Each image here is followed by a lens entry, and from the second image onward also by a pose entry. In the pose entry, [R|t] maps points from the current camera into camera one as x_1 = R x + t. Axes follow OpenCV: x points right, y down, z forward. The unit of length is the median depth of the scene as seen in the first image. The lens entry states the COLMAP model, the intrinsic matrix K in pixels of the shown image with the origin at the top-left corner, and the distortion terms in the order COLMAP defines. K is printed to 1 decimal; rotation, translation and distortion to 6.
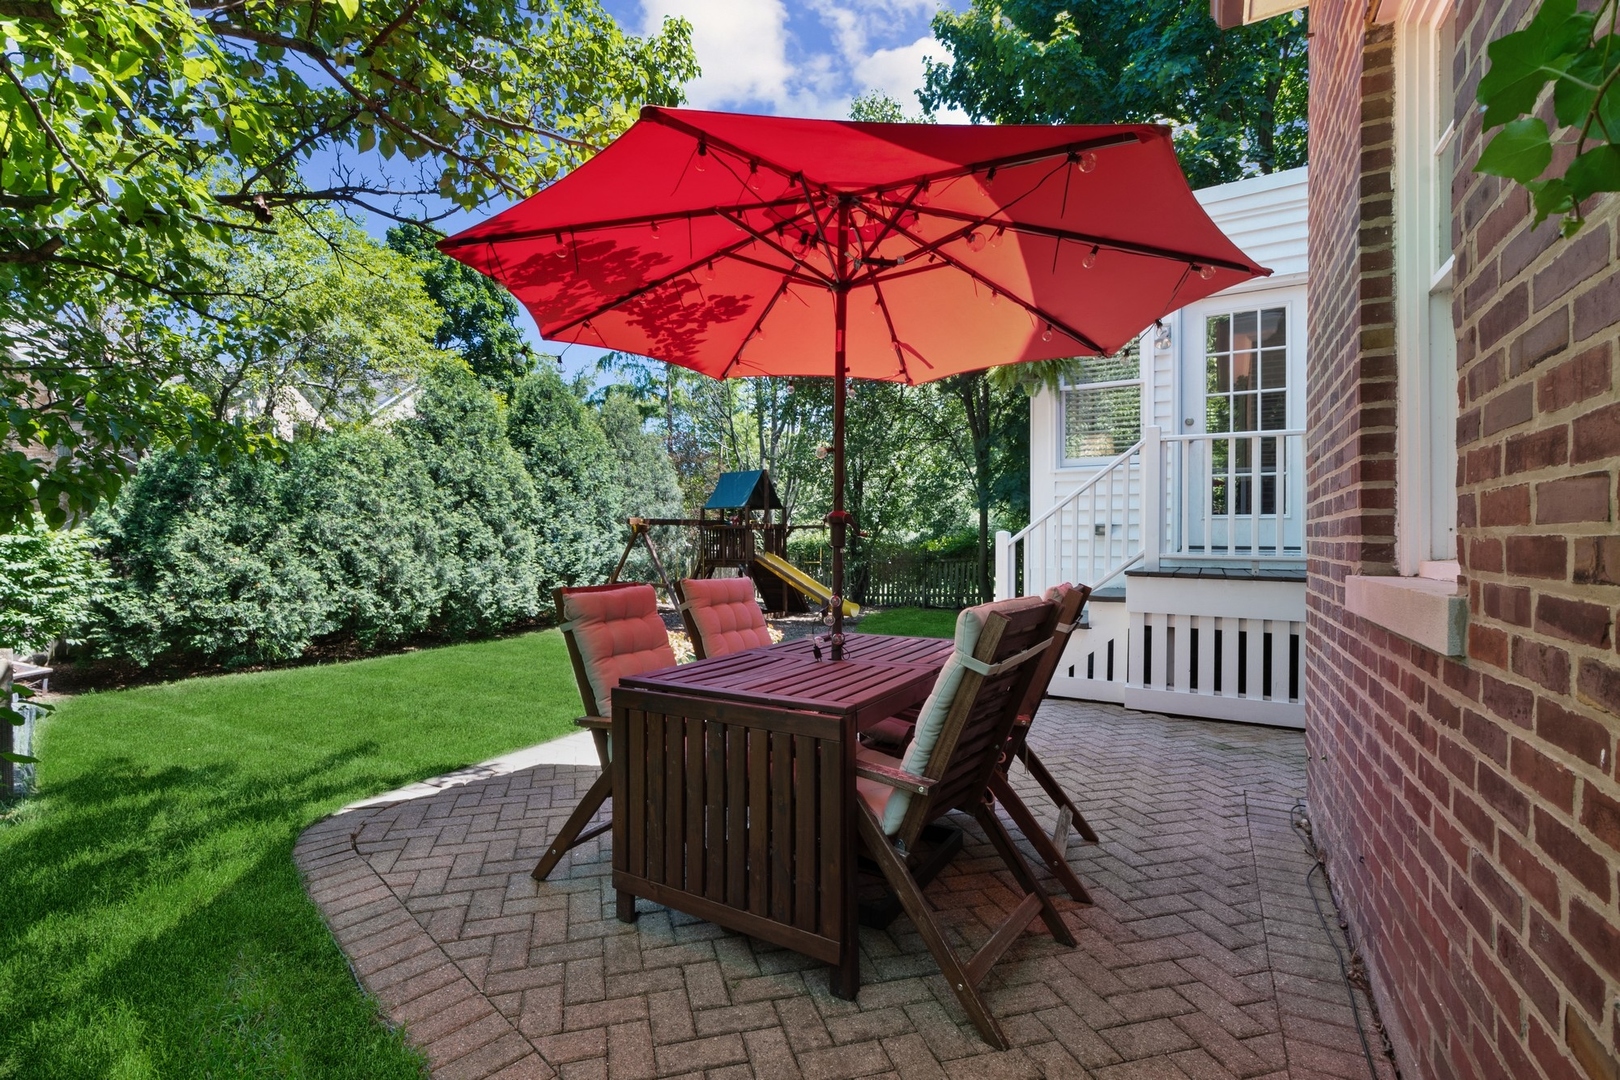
lens RADIAL K [[715.5, 0, 804.1], [0, 715.5, 538.7], [0, 0, 1]] dist [0.004021, -0.002179]
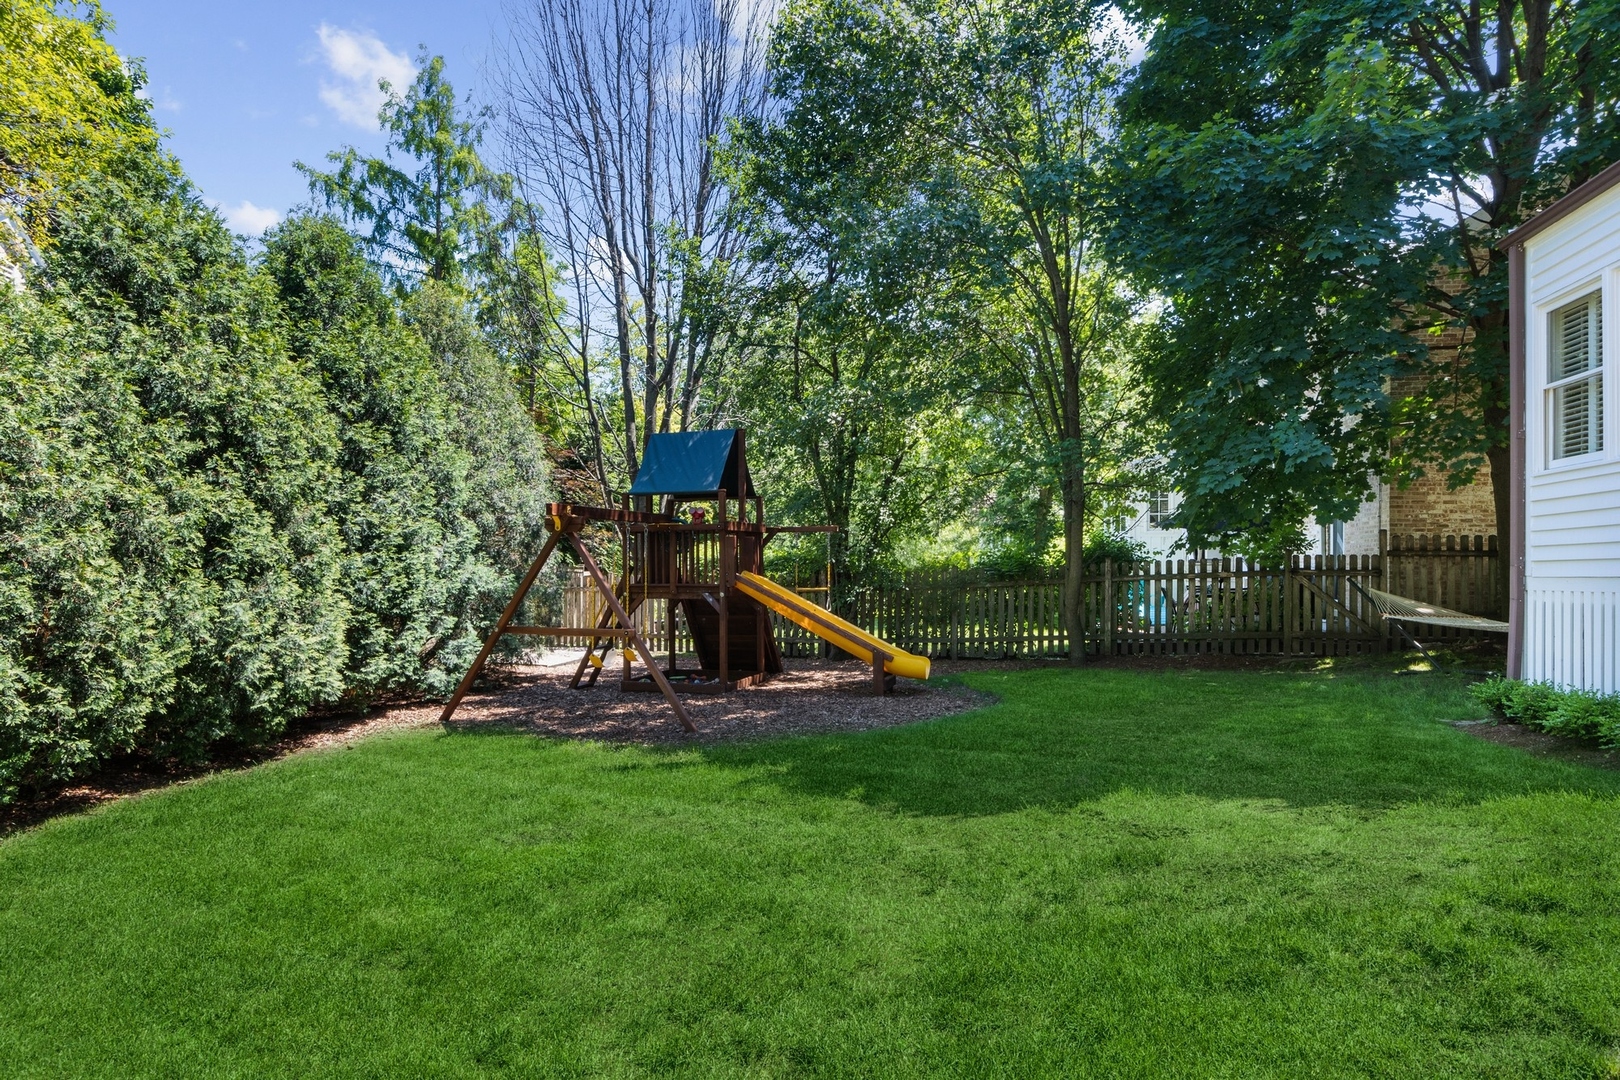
lens RADIAL K [[954.7, 0, 813.8], [0, 954.7, 557.0], [0, 0, 1]] dist [0.000889, 0.001392]
pose [[0.949389, 0.004170, 0.314076, -0.299484], [-0.001041, 0.999948, -0.010128, 0.017855], [-0.314102, 0.009289, 0.949344, 0.307821]]
